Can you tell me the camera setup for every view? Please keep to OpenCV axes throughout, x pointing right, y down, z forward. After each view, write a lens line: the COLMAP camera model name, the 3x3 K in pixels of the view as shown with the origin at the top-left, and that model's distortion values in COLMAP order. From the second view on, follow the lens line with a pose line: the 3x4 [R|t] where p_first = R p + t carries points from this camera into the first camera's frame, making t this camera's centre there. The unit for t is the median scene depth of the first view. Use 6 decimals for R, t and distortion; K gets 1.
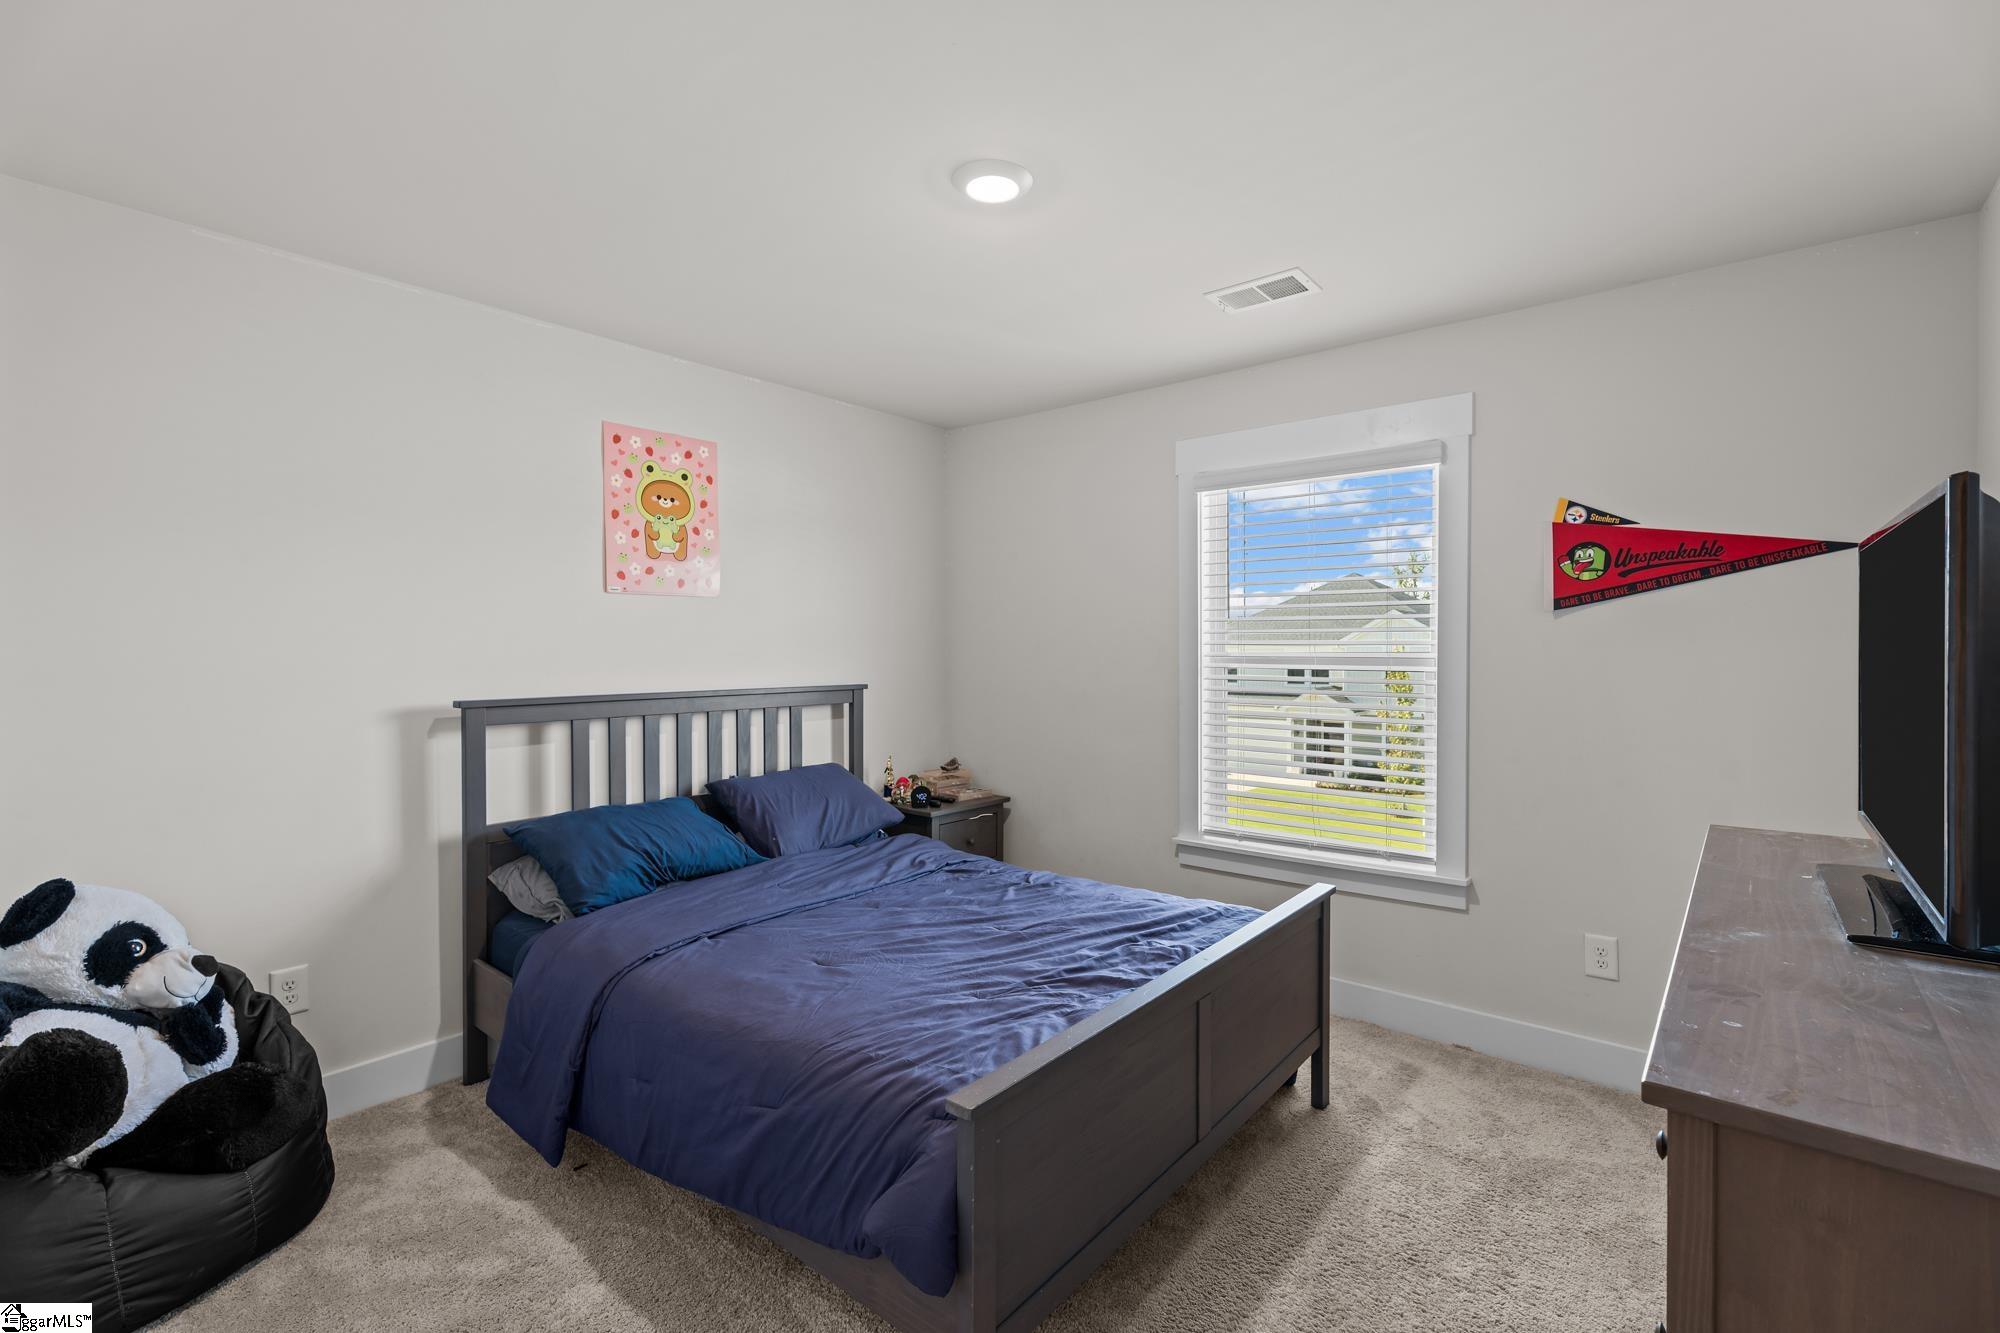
lens RADIAL K [[898.4, 0, 998.6], [0, 898.4, 661.4], [0, 0, 1]] dist [0.000497, -0.000868]
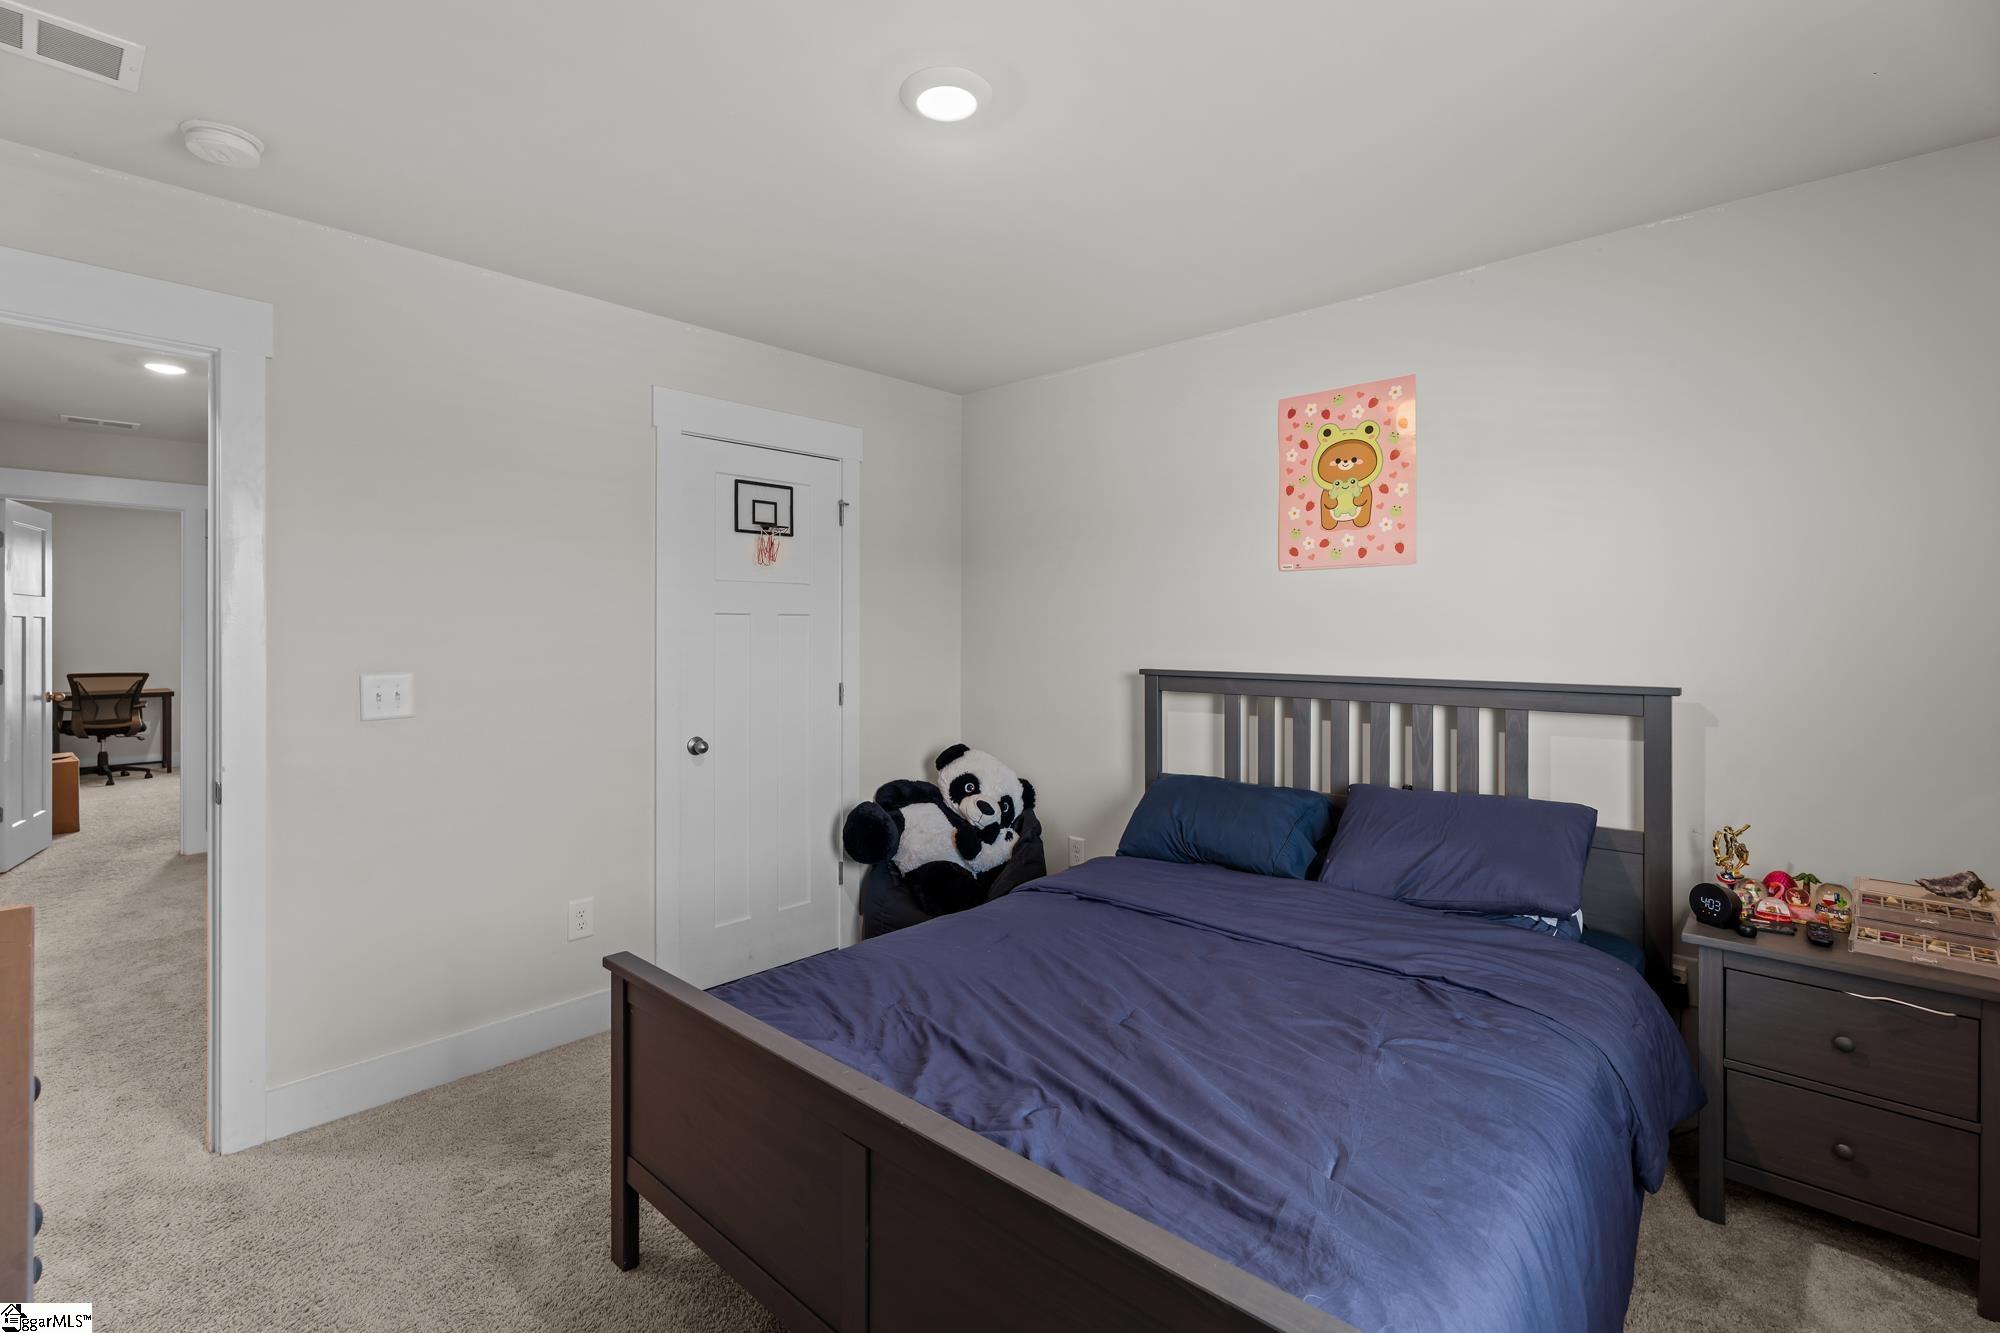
lens RADIAL K [[898.4, 0, 975.3], [0, 898.4, 630.7], [0, 0, 1]] dist [0.000497, -0.000868]
pose [[-0.068346, 0.001466, -0.997661, 0.567370], [-0.014136, 0.999897, 0.002438, -0.007990], [0.997562, 0.014270, -0.068319, 0.715075]]
